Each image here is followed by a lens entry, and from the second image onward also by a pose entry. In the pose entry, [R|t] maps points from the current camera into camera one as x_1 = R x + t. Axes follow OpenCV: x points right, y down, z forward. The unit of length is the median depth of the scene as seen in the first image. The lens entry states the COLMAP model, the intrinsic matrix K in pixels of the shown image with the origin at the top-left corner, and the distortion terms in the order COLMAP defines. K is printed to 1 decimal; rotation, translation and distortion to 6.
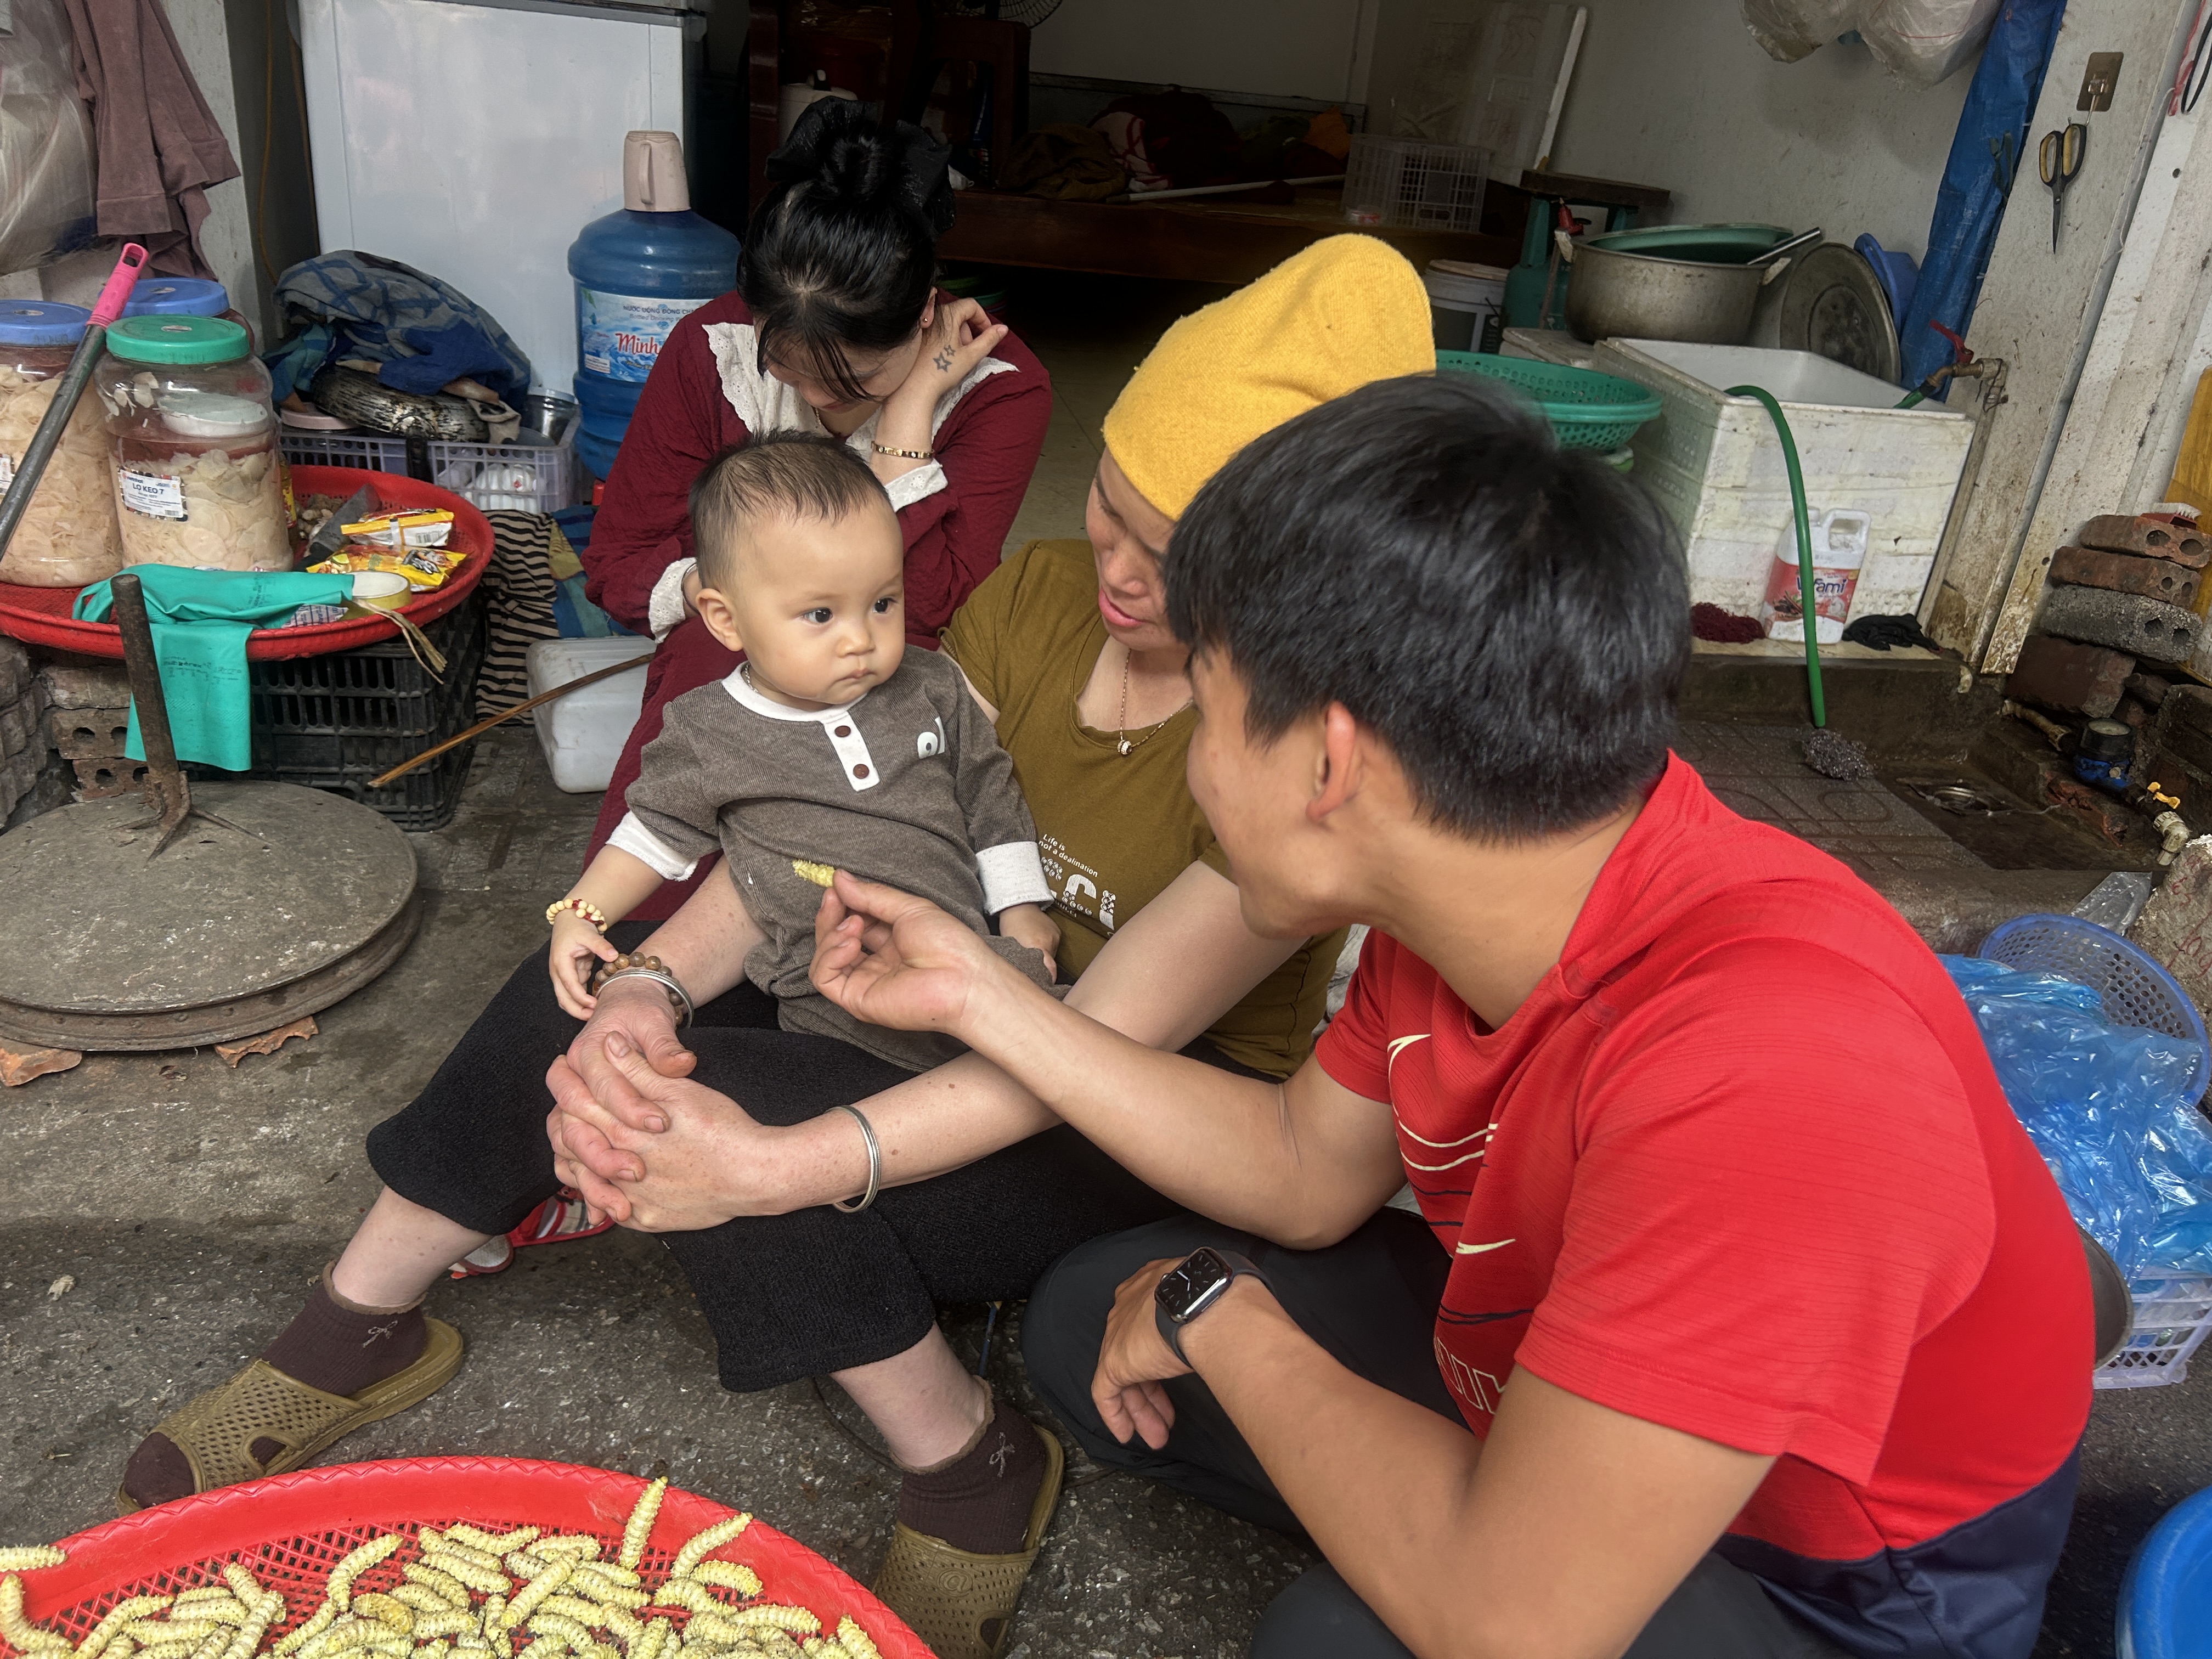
lens RADIAL K [[1674.0, 0, 1099.4], [0, 1674.0, 834.9], [0, 0, 1]] dist [0.043468, -0.059126]
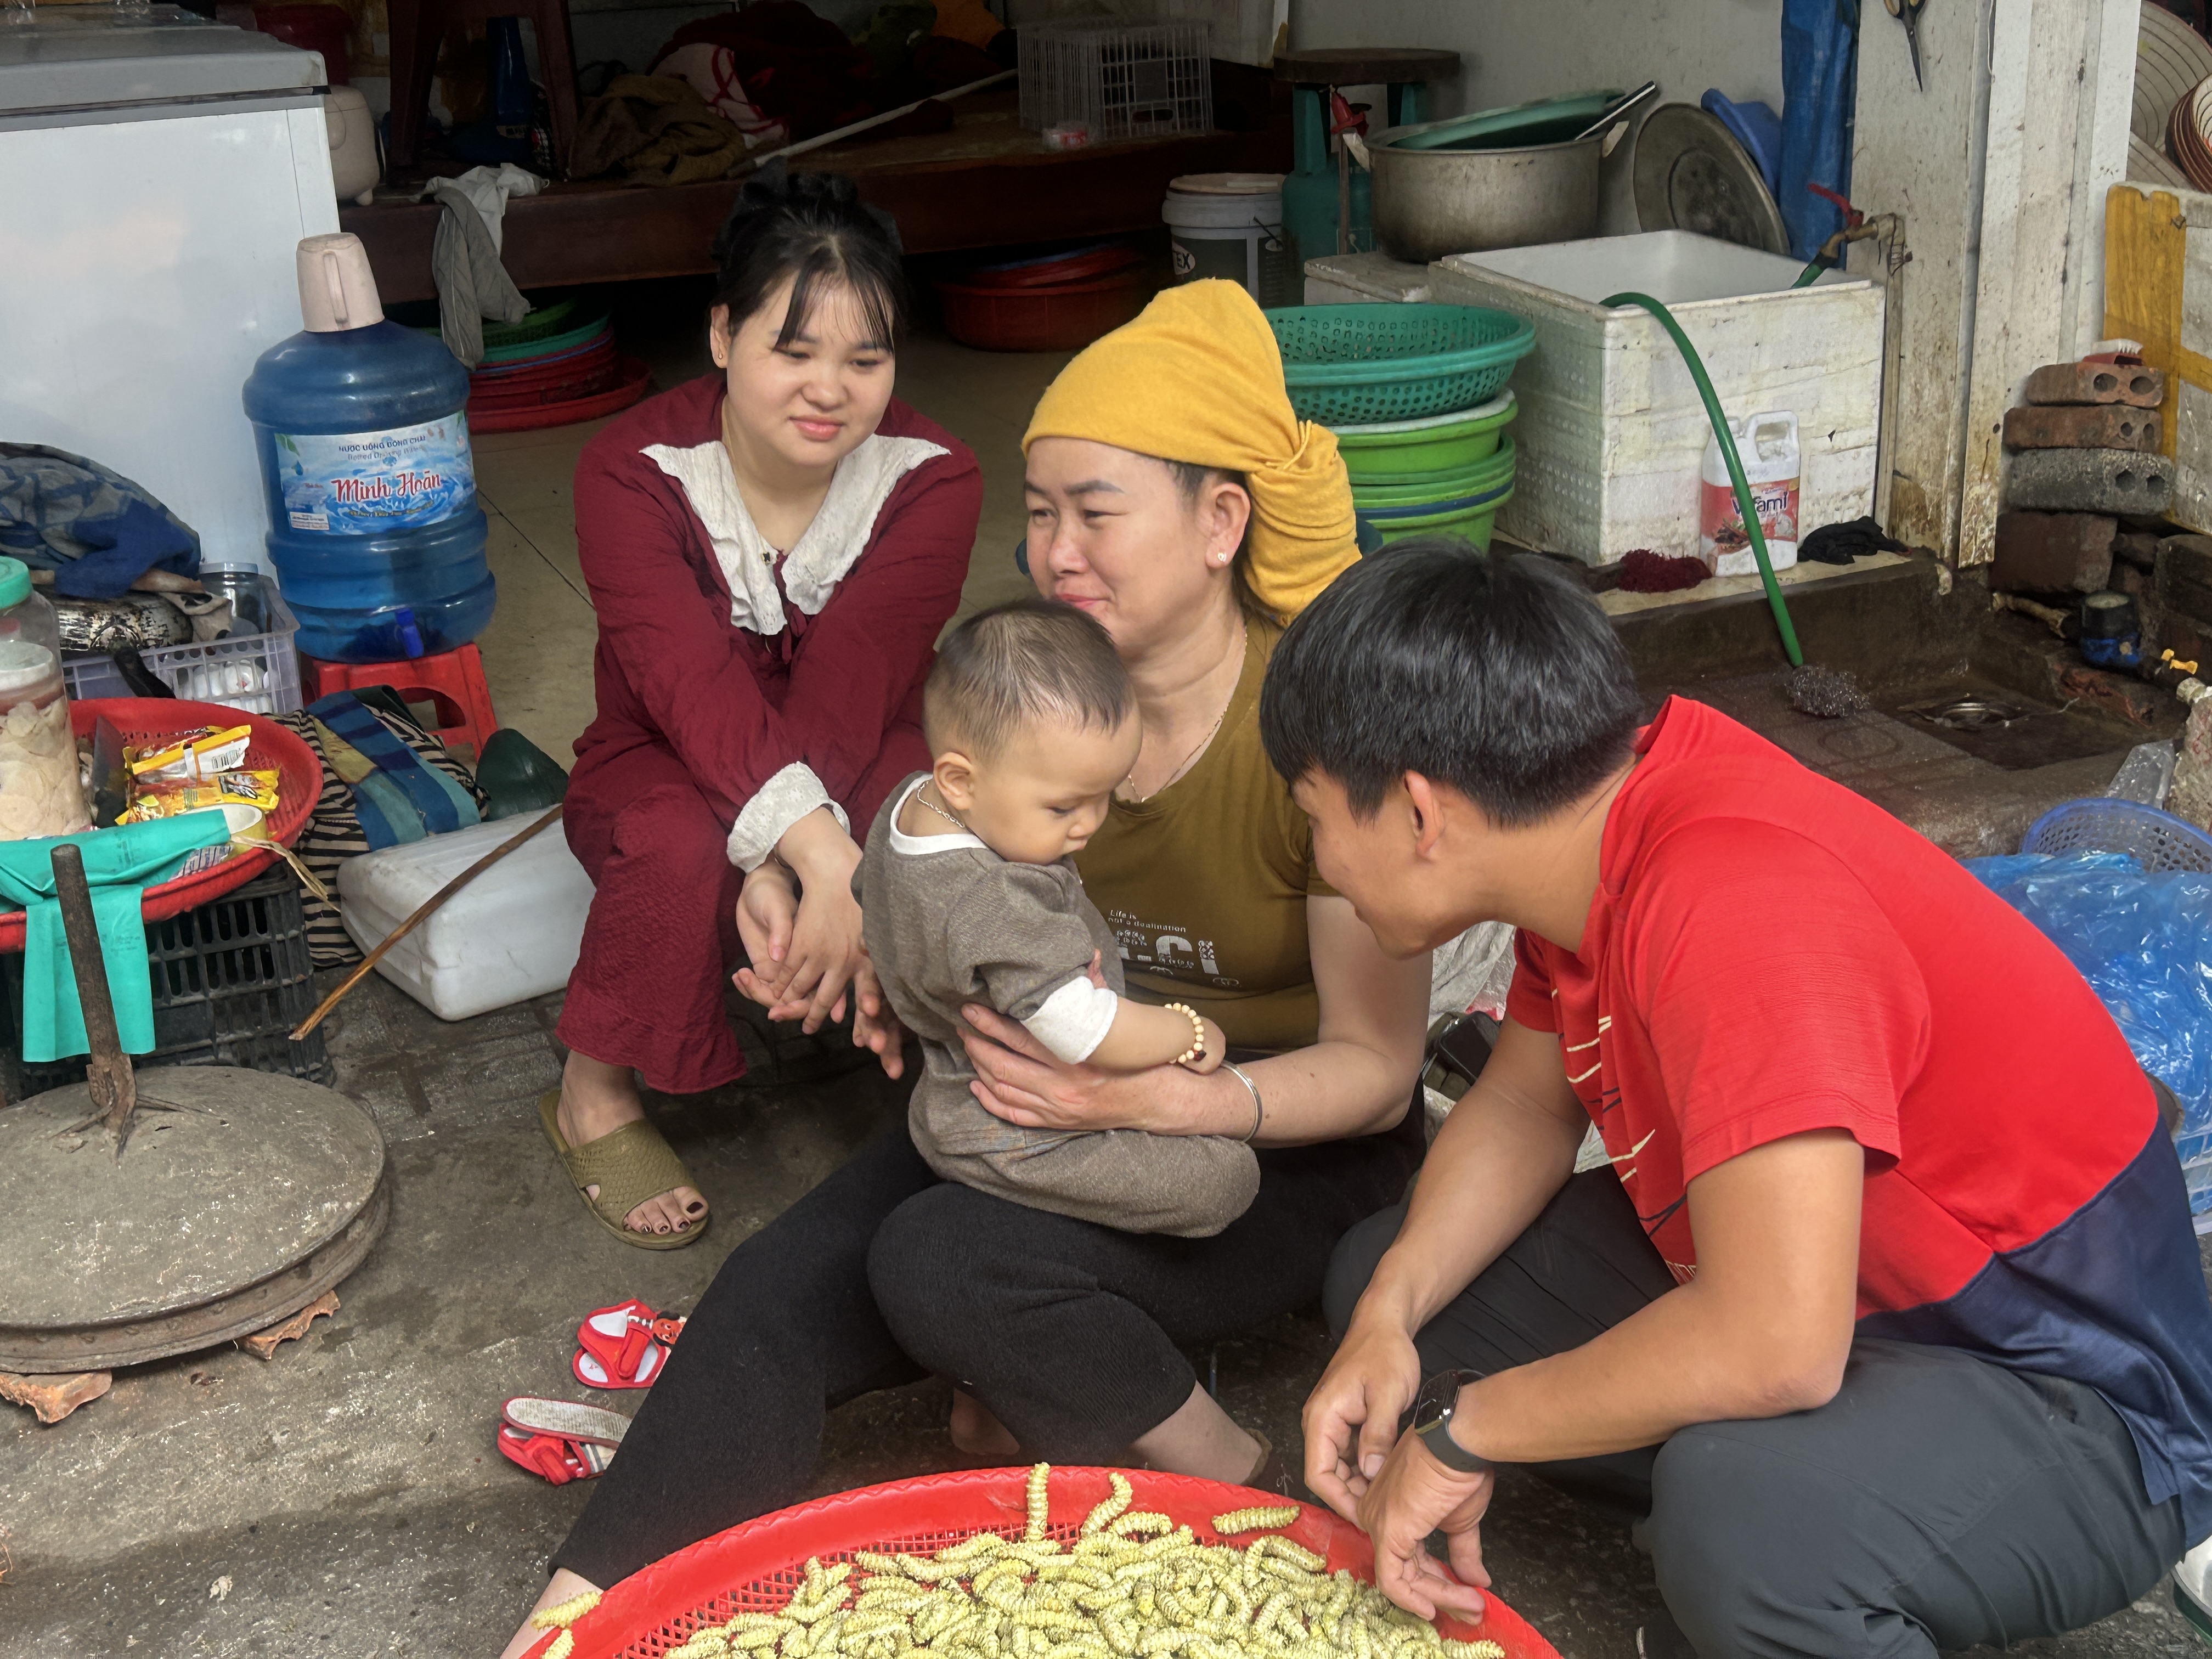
lens RADIAL K [[2745.7, 0, 1106.0], [0, 2745.7, 829.5], [0, 0, 1]] dist [0.224614, -0.799250]
pose [[0.965141, -0.204634, 0.163180, -0.157683], [0.217927, 0.973591, -0.068027, 0.036123], [-0.144950, 0.101217, 0.984248, -0.324802]]
